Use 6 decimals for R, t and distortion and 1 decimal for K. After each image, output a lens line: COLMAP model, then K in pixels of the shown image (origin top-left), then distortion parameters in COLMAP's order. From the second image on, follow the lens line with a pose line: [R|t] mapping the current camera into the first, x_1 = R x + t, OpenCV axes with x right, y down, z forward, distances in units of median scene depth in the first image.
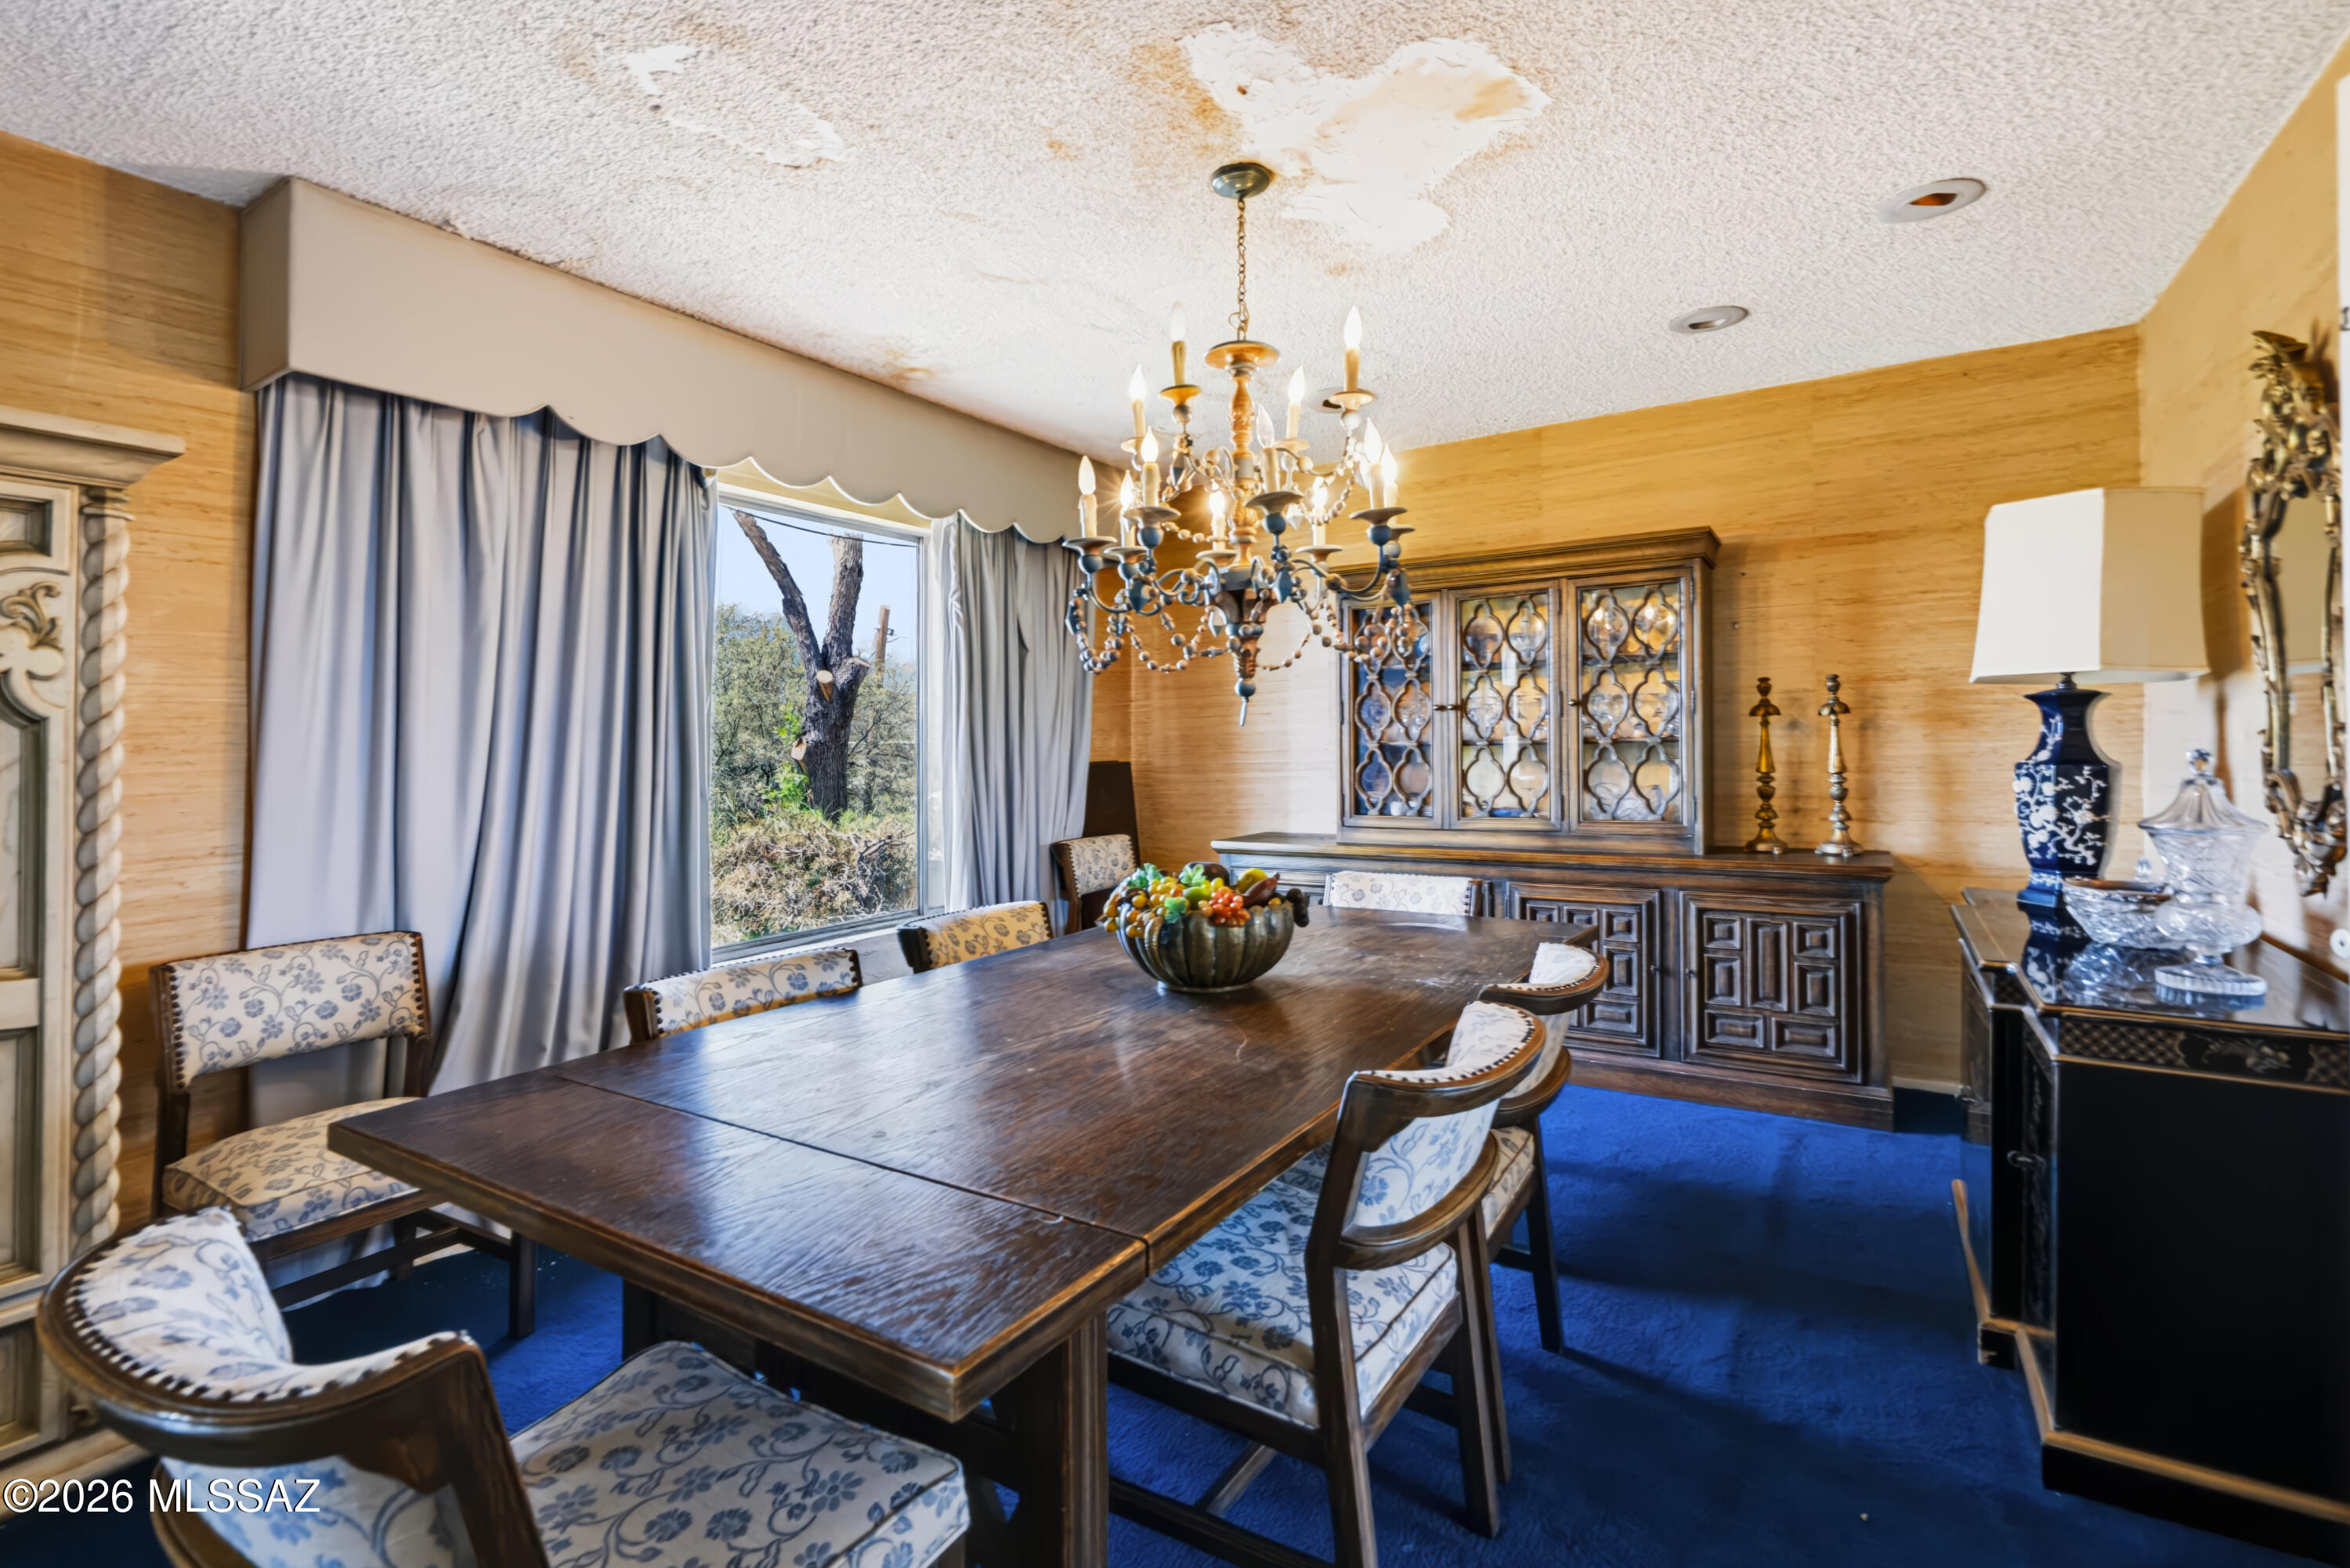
lens RADIAL K [[1086.3, 0, 1134.4], [0, 1086.3, 734.2], [0, 0, 1]] dist [0.001187, 0.000110]
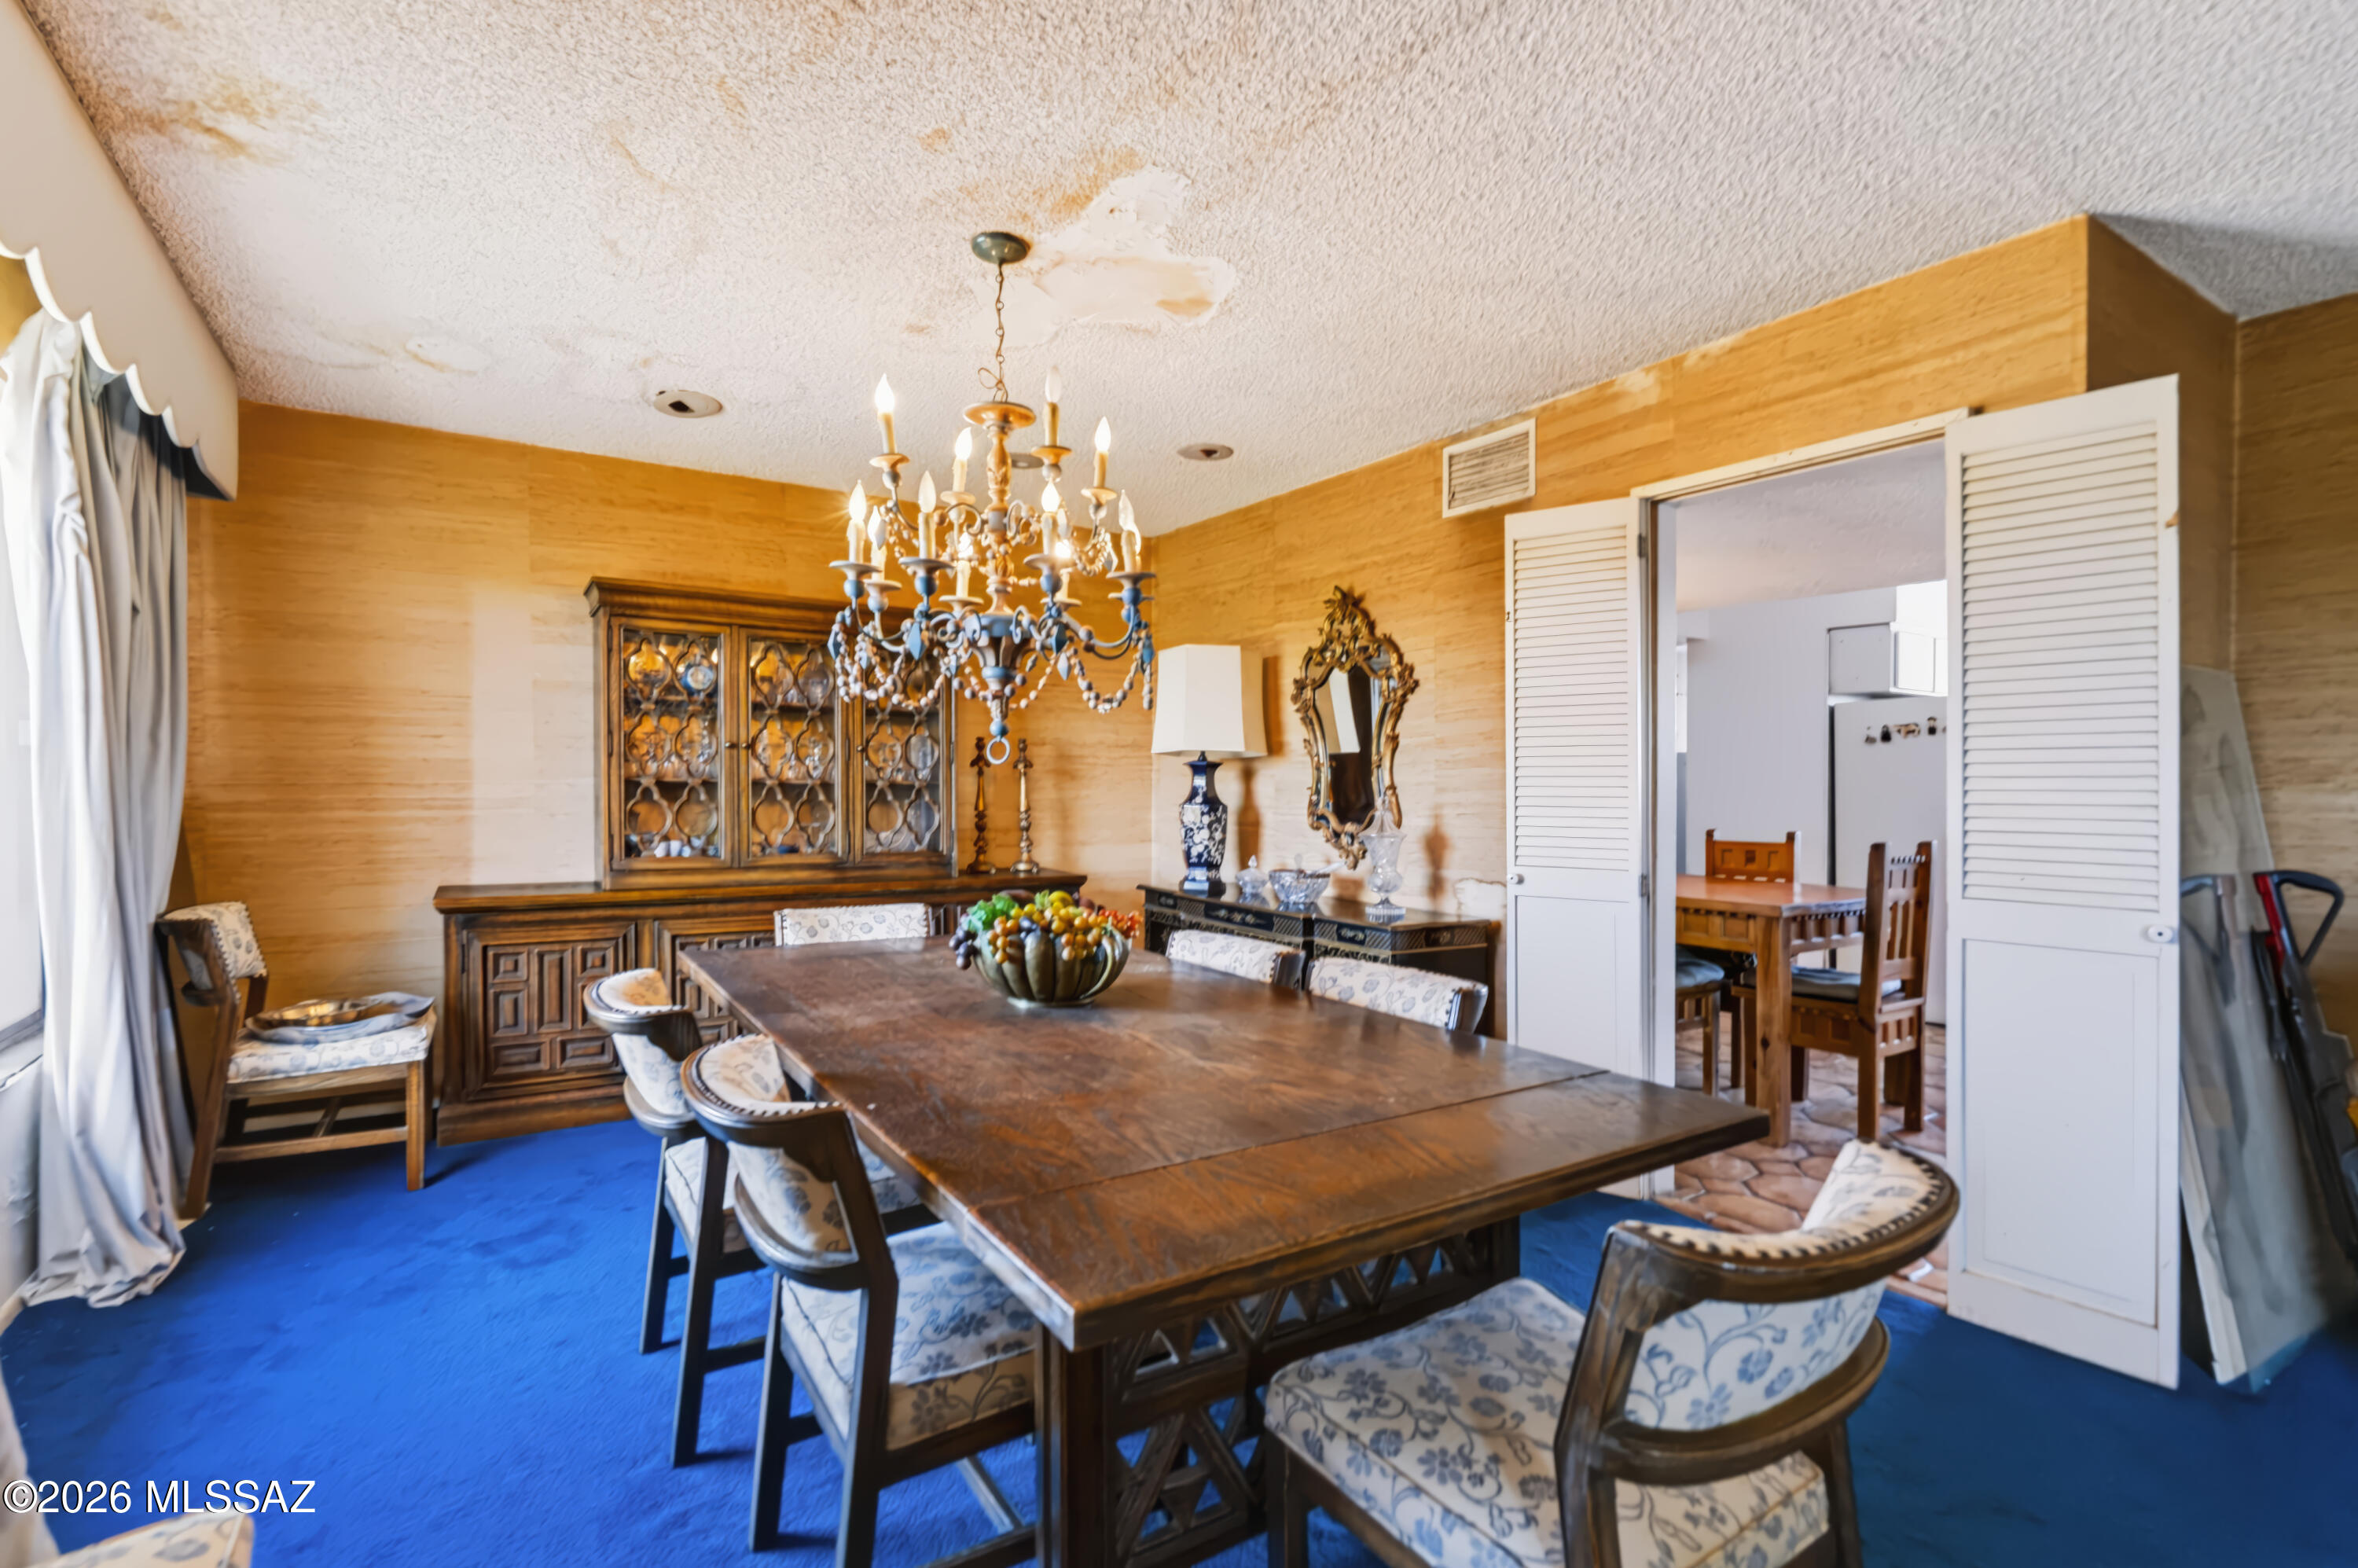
lens RADIAL K [[1090.1, 0, 1172.7], [0, 1090.1, 789.8], [0, 0, 1]] dist [0.001187, 0.000110]
pose [[0.407840, 0.020770, 0.912817, -0.540509], [-0.029978, 0.999507, -0.009349, 0.016152], [-0.912561, -0.023552, 0.408261, 0.271711]]
